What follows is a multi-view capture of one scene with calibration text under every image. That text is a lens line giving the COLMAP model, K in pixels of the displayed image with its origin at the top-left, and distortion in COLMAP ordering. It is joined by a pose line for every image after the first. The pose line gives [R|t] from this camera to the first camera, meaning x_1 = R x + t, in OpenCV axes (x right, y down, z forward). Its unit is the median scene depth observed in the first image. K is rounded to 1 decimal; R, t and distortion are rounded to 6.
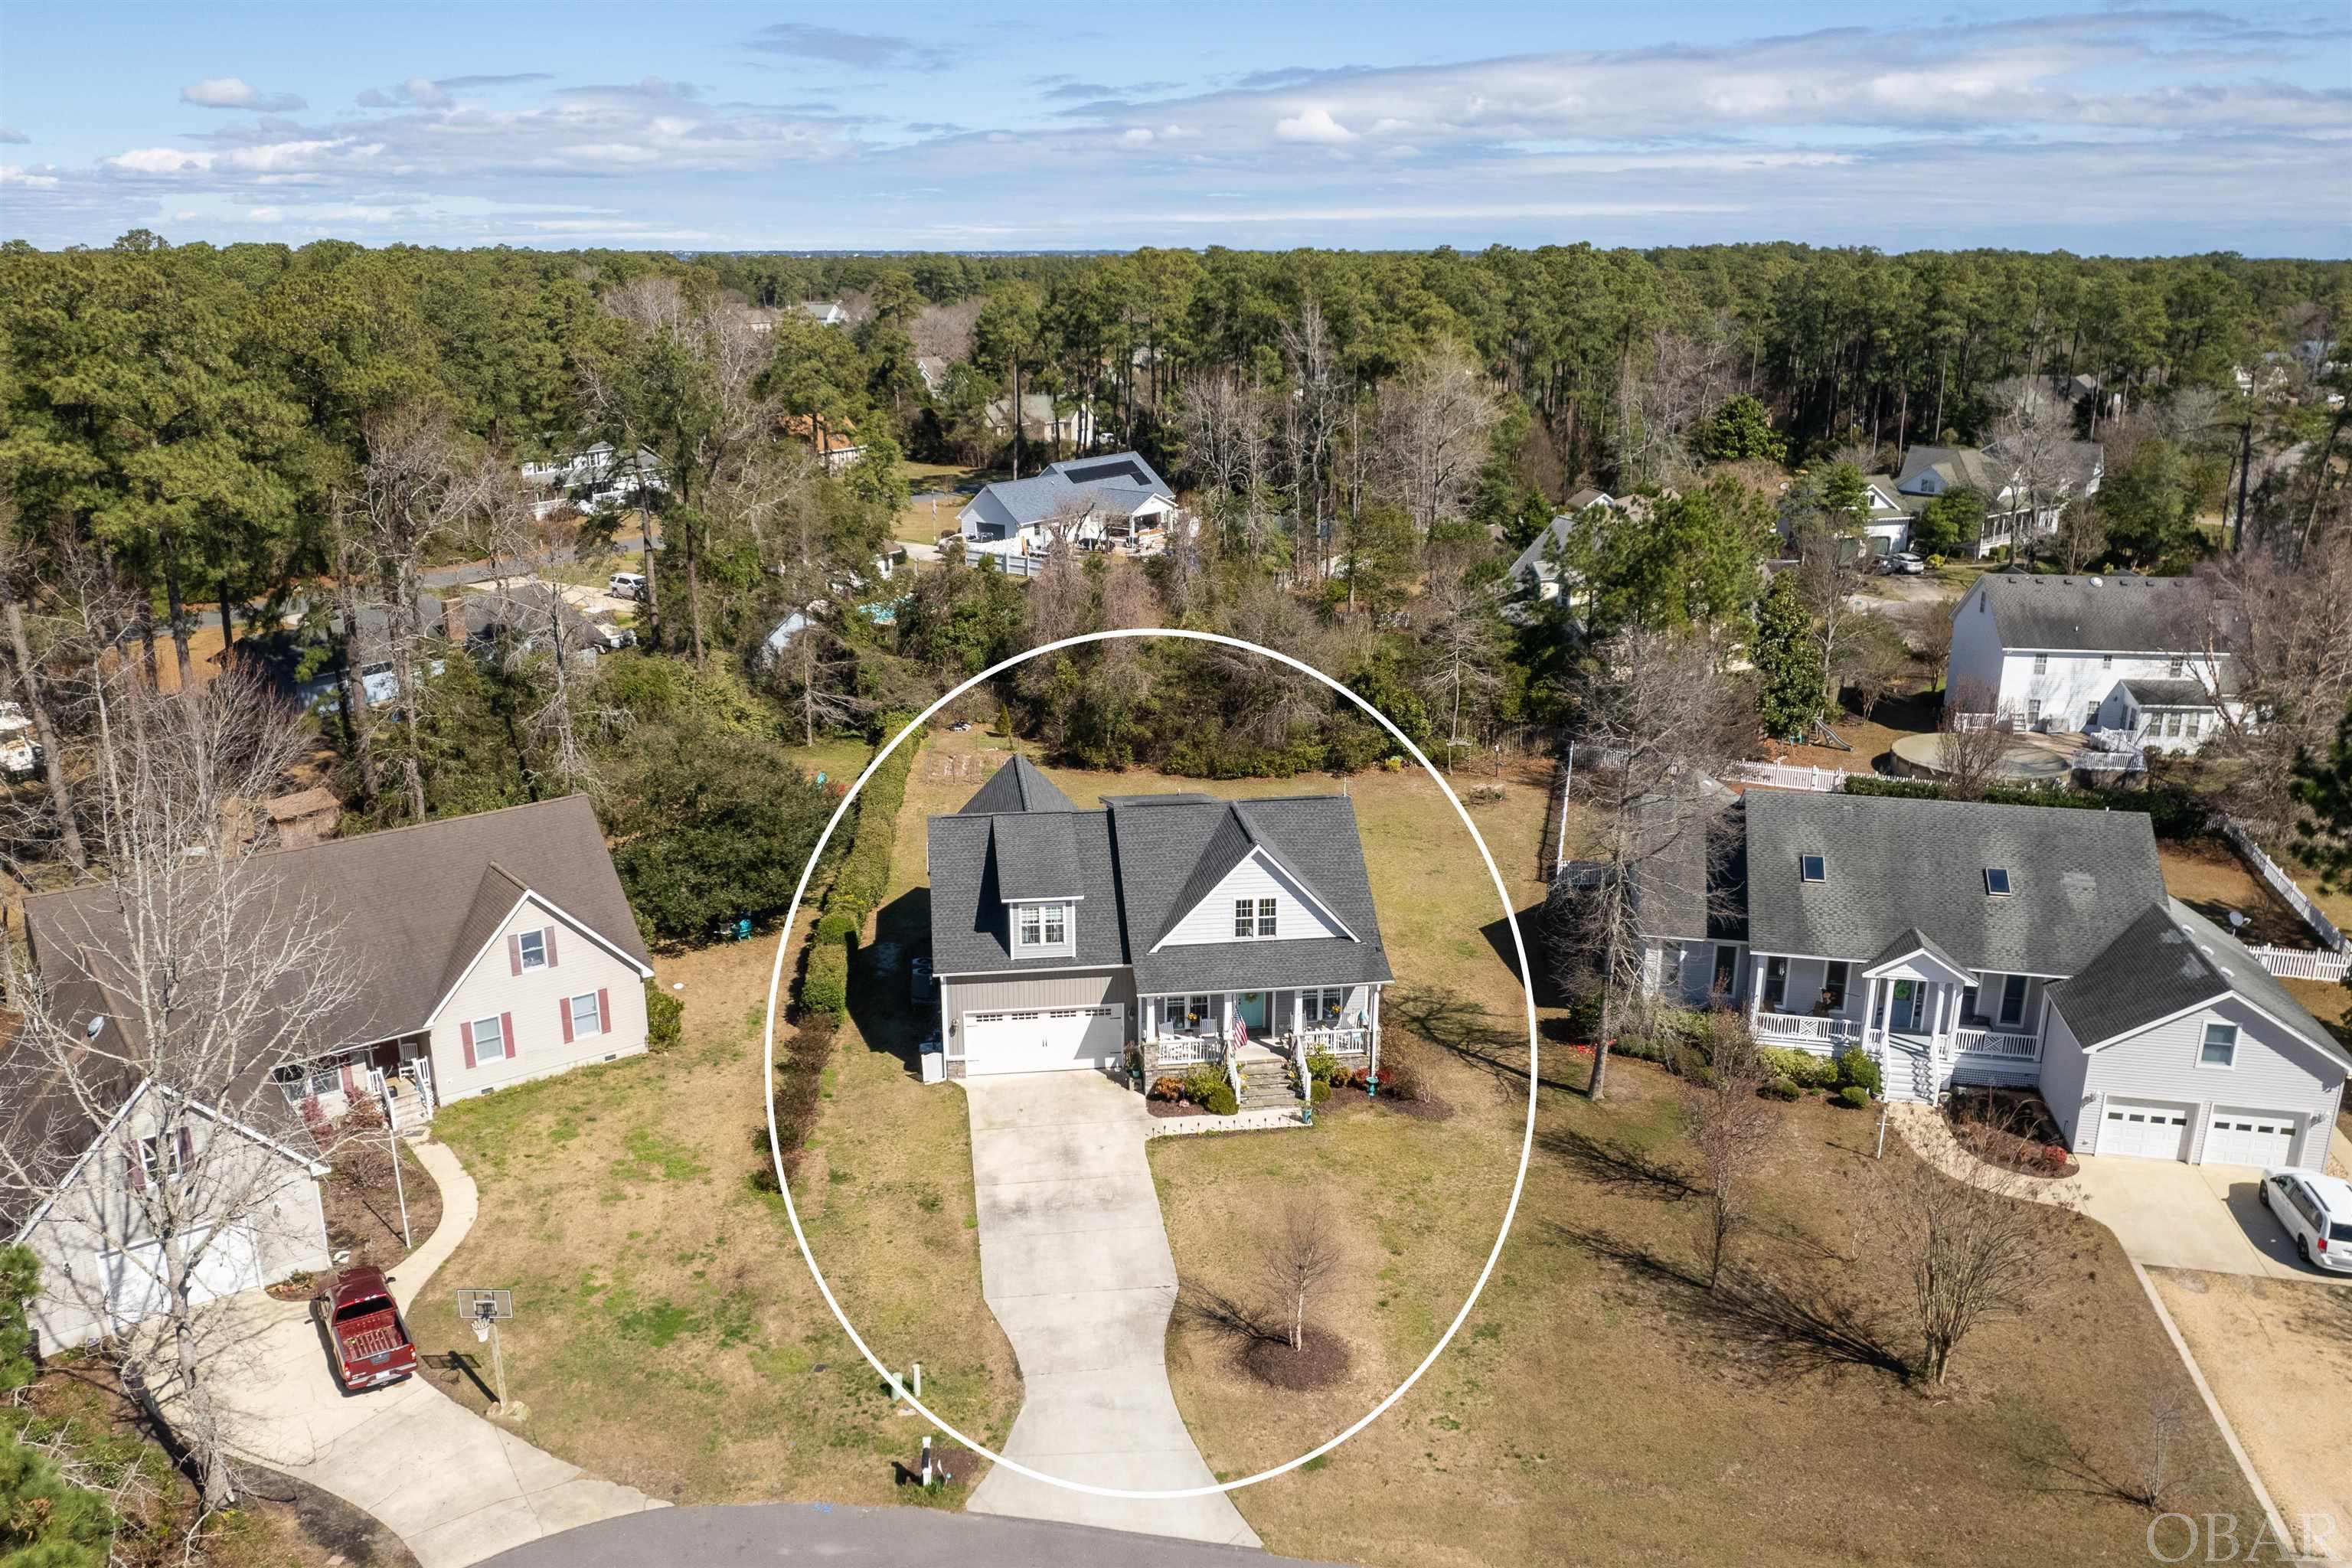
lens RADIAL K [[1786.3, 0, 1175.2], [0, 1786.3, 774.5], [0, 0, 1]] dist [-0.032531, 0.015613]
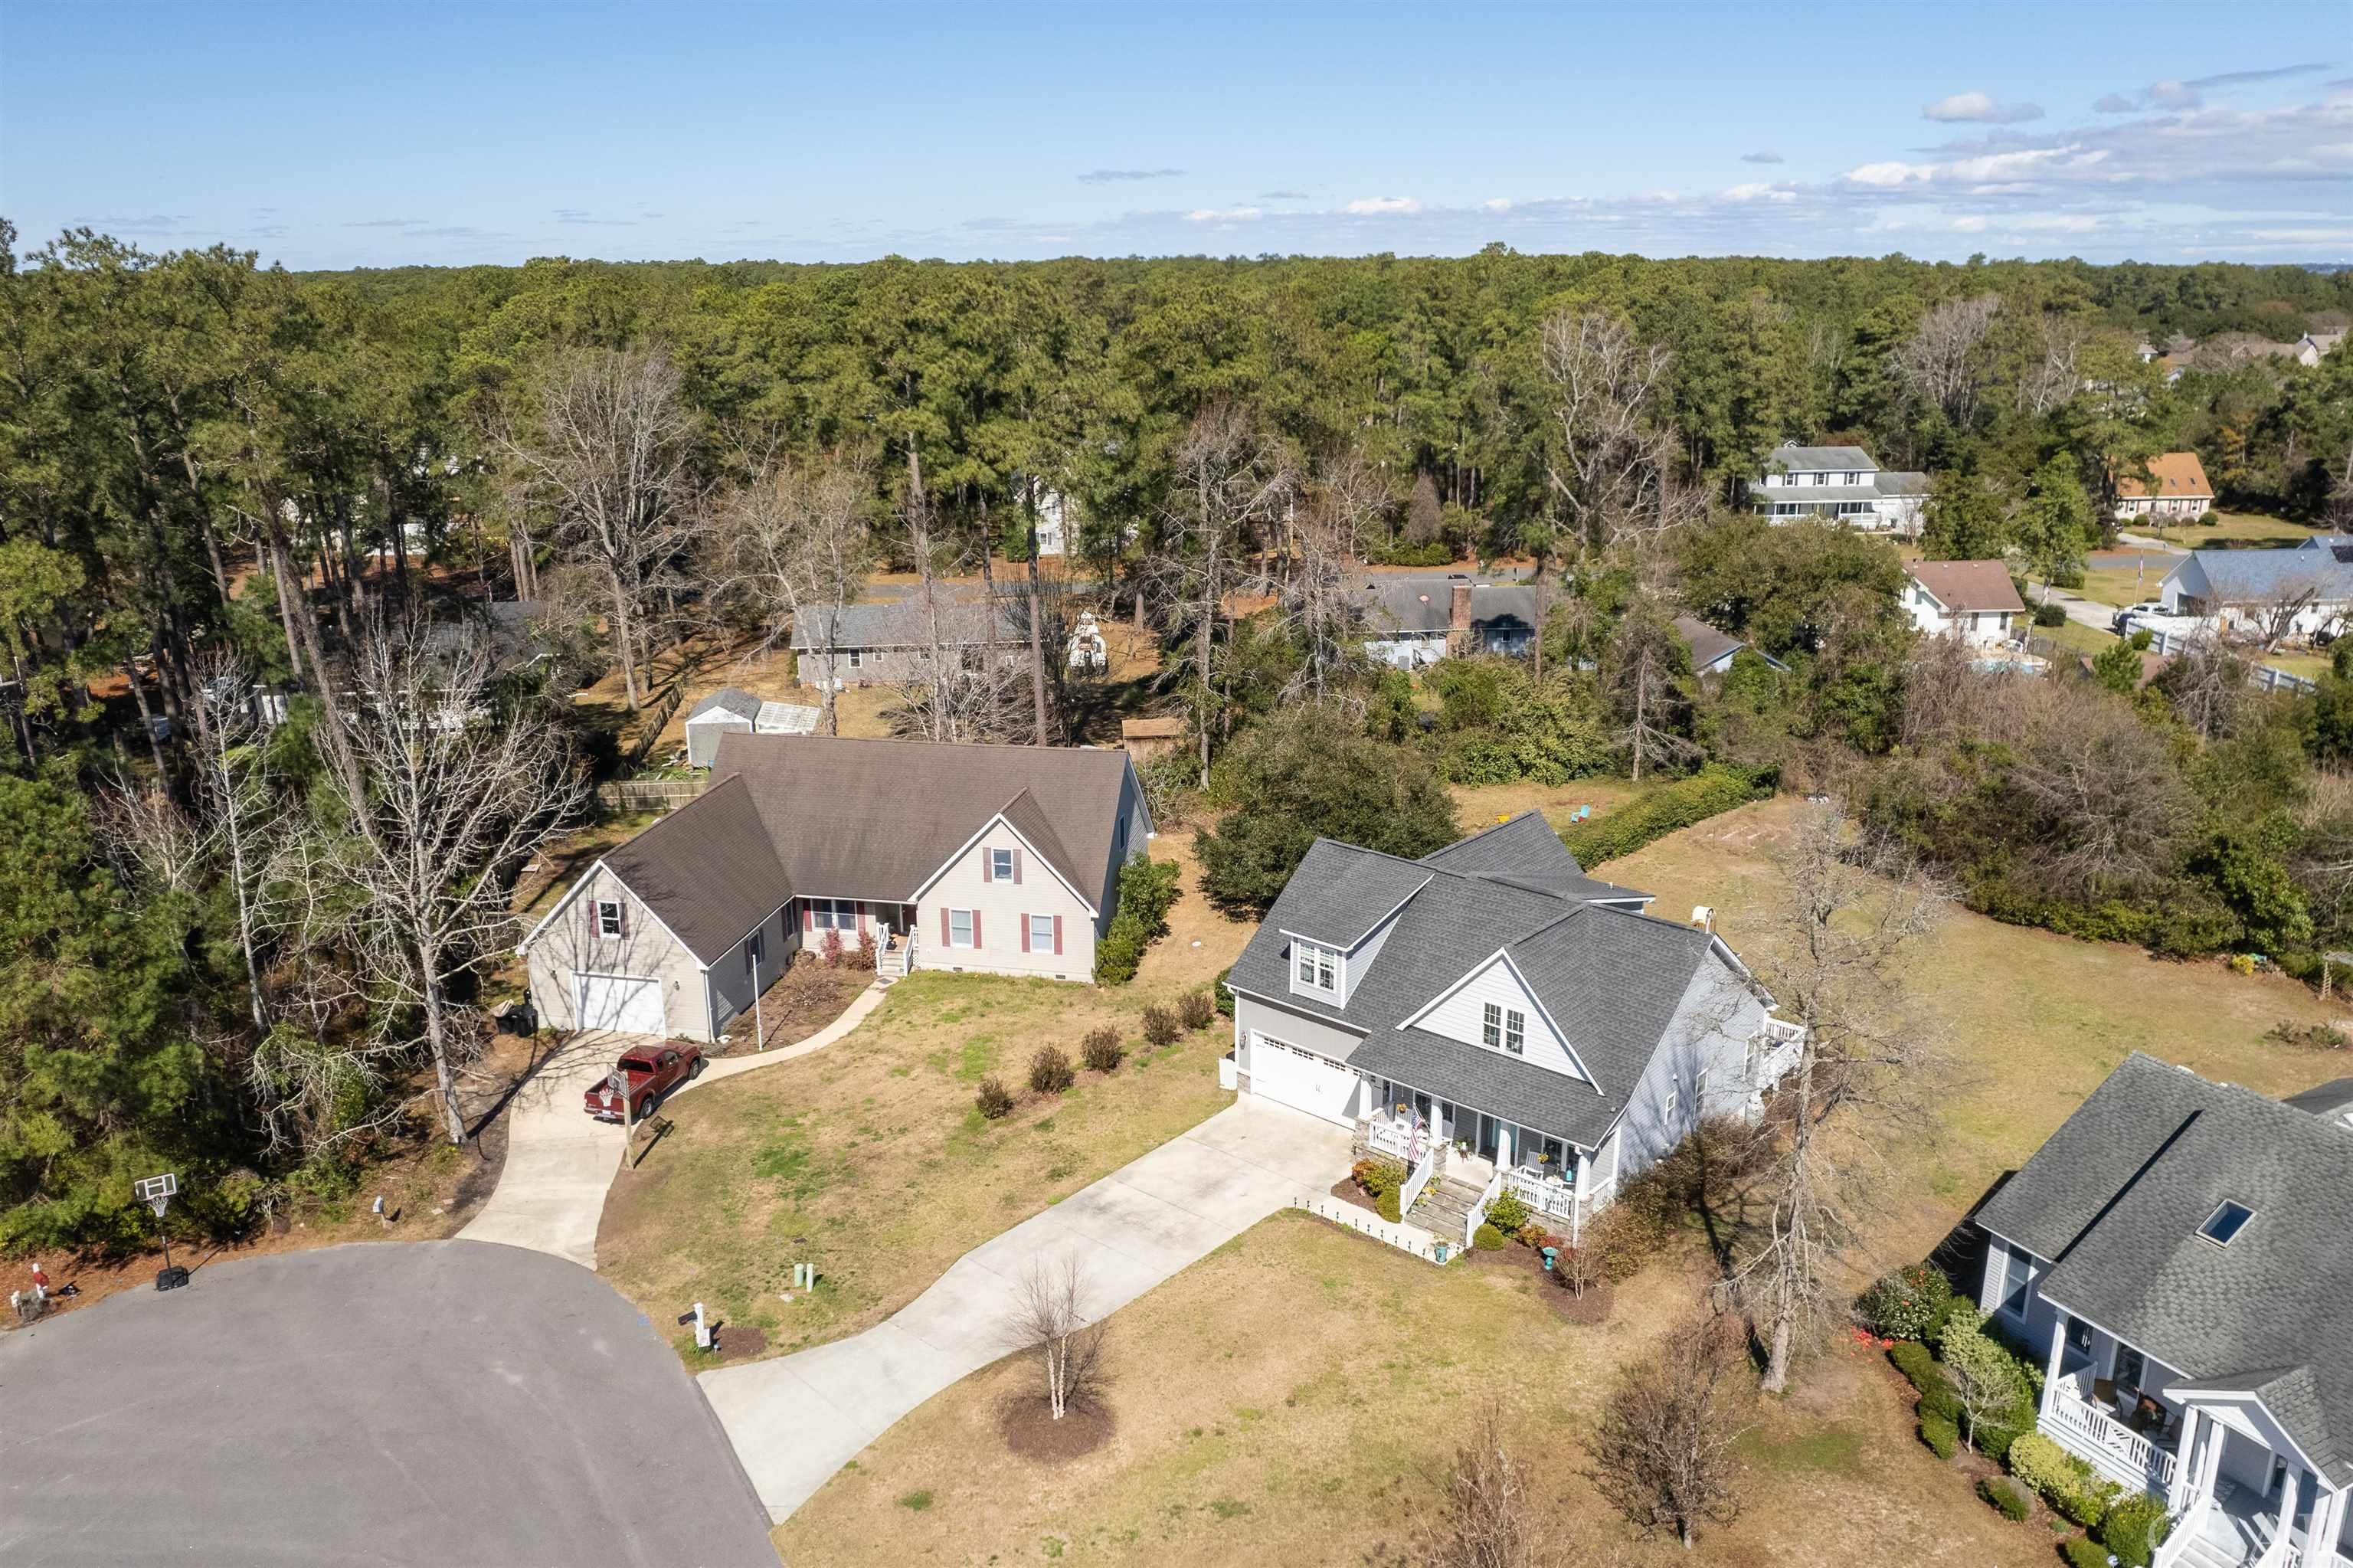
lens RADIAL K [[1787.2, 0, 1186.2], [0, 1787.2, 801.5], [0, 0, 1]] dist [-0.032531, 0.015613]
pose [[0.657496, 0.215433, -0.722003, 0.590472], [-0.209075, 0.972787, 0.099867, -0.089734], [0.723869, 0.085290, 0.684645, 0.289965]]
